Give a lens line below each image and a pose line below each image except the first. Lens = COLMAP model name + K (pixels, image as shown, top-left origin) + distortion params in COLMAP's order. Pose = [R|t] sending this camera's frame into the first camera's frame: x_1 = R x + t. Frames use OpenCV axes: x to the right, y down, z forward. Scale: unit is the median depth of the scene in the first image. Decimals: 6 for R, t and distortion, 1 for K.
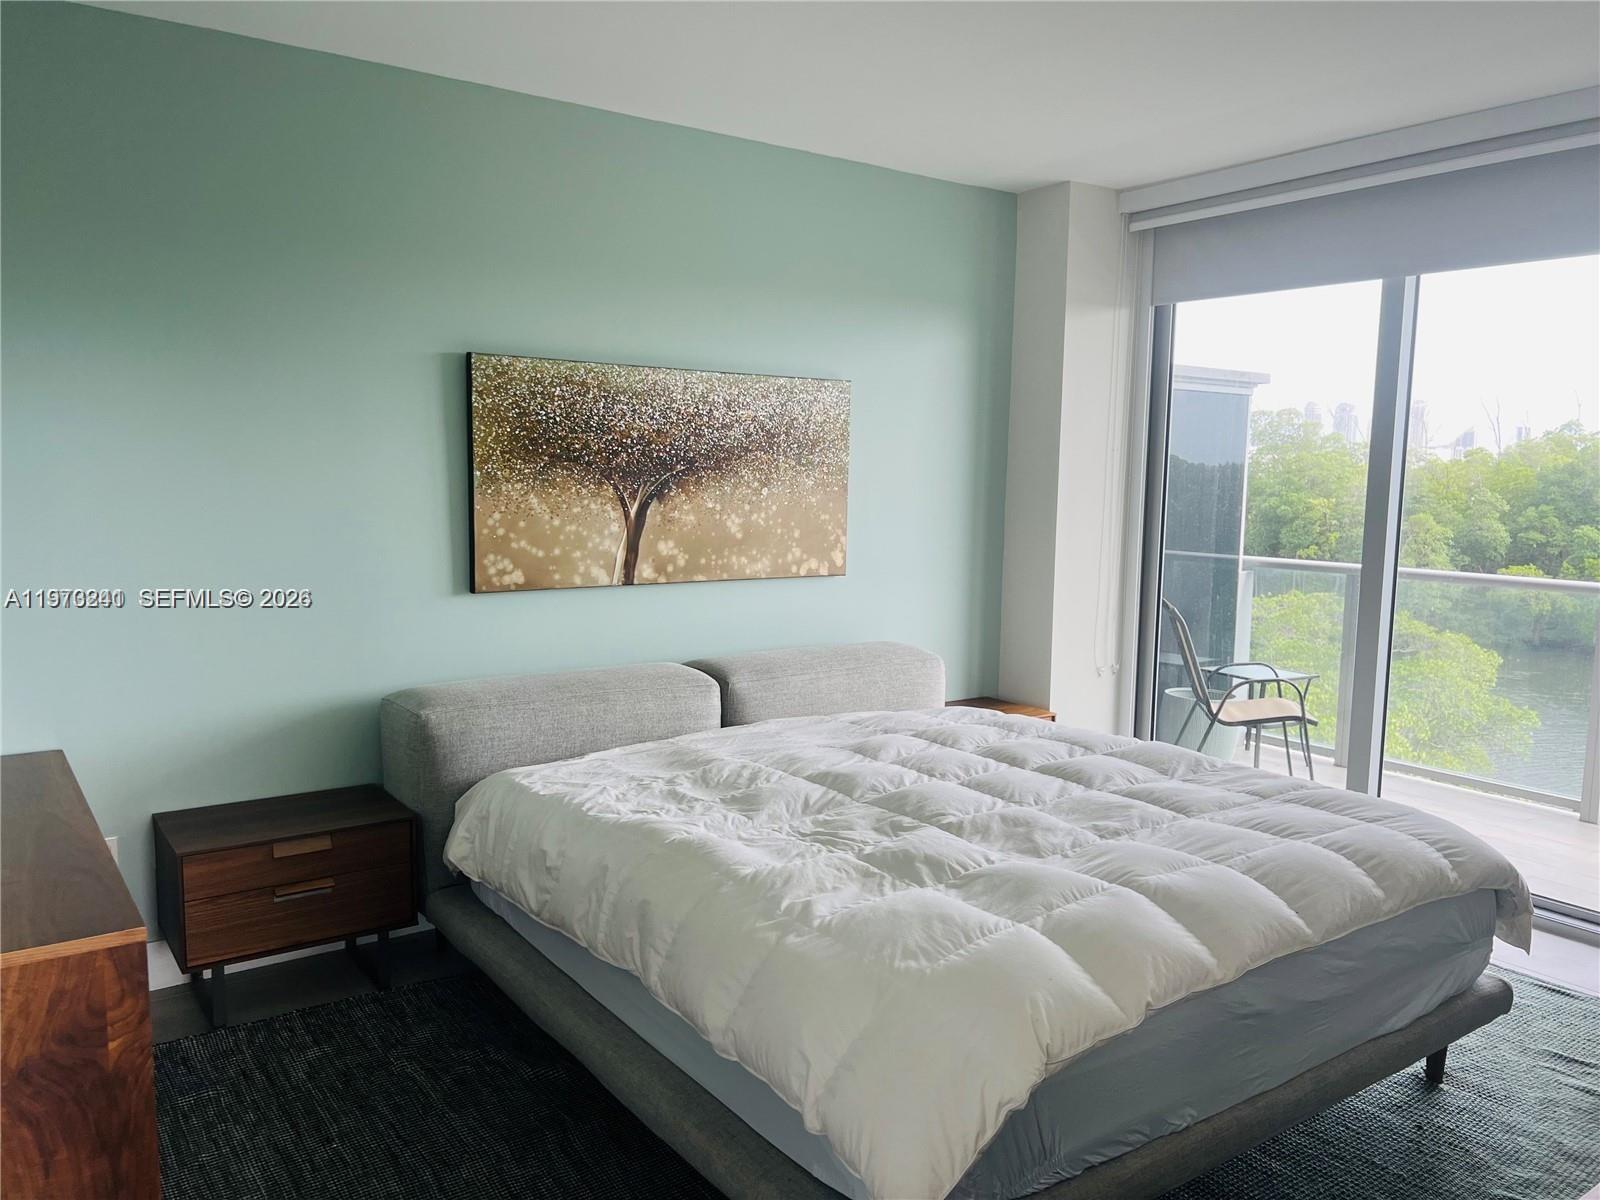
lens RADIAL K [[1209.7, 0, 800.9], [0, 1209.7, 601.0], [0, 0, 1]] dist [0.049393, -0.012332]
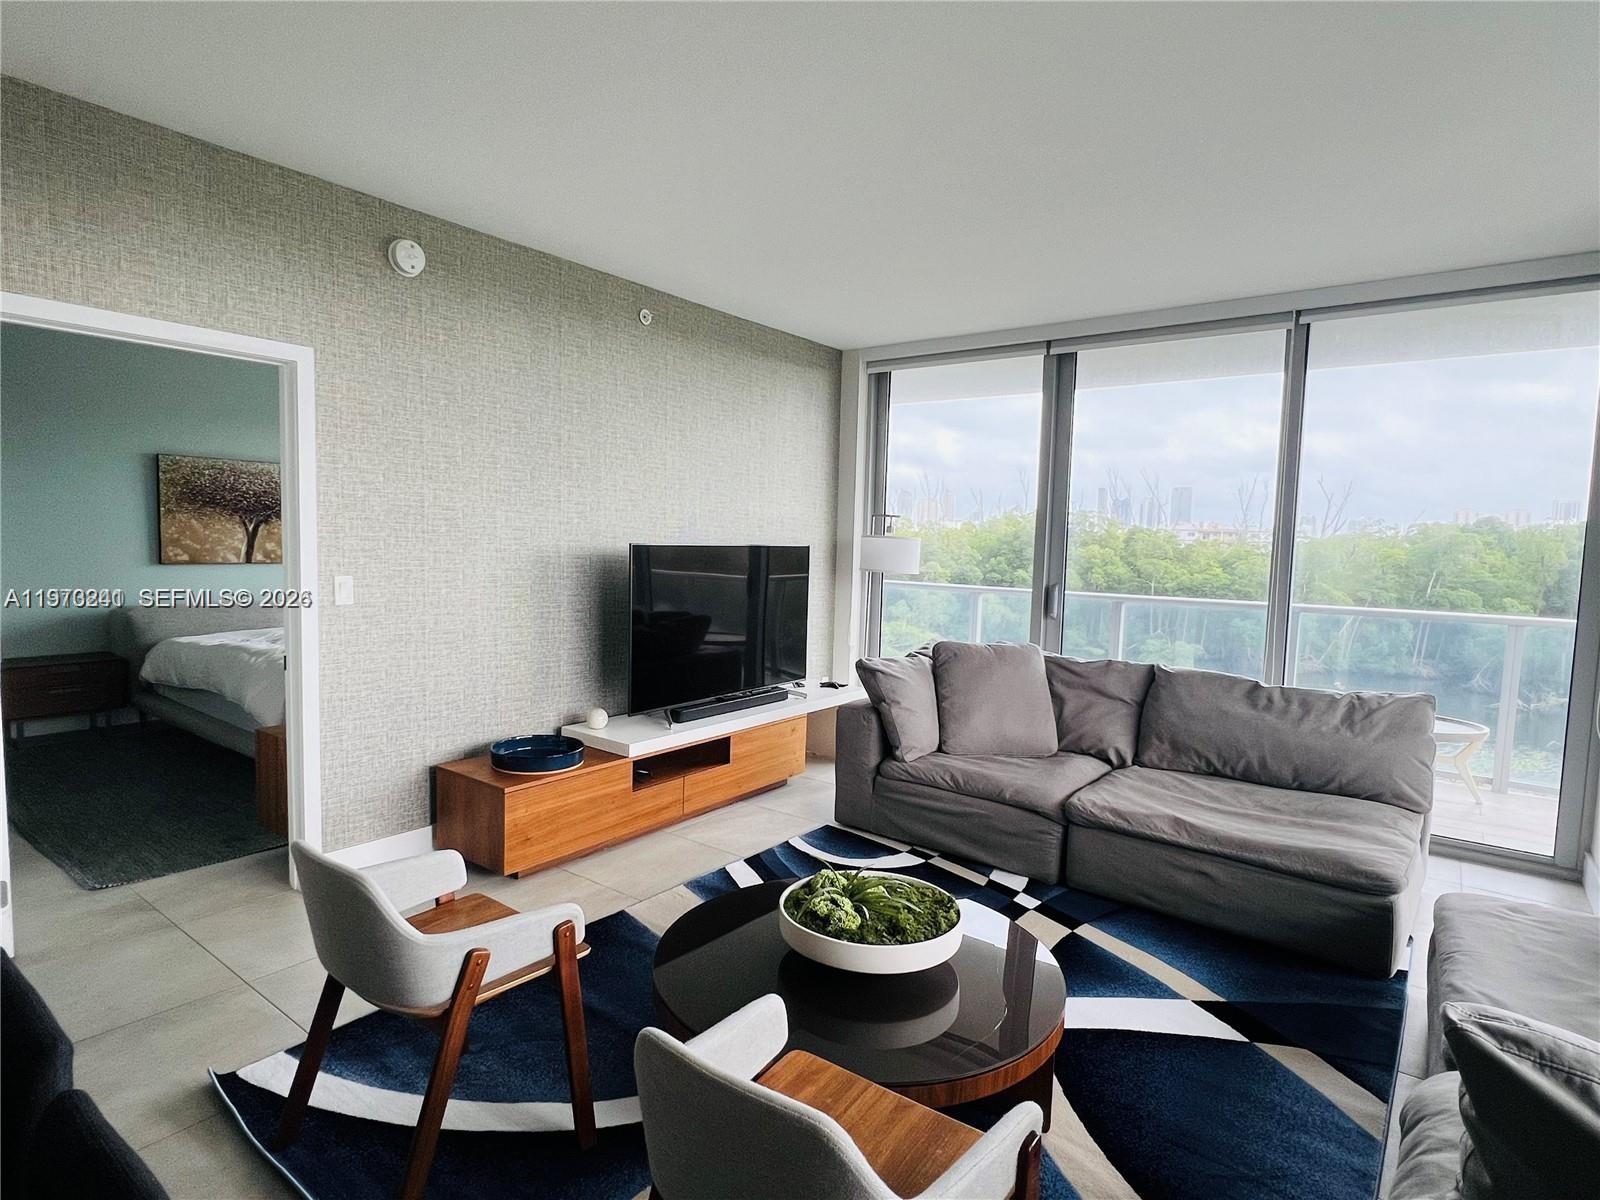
lens RADIAL K [[865.1, 0, 799.1], [0, 865.1, 603.7], [0, 0, 1]] dist [-0.005531, -0.000403]
pose [[0.954874, -0.011684, 0.296780, 0.343426], [0.018431, 0.999631, -0.019945, 0.110545], [-0.296437, 0.024515, 0.954738, -0.764732]]
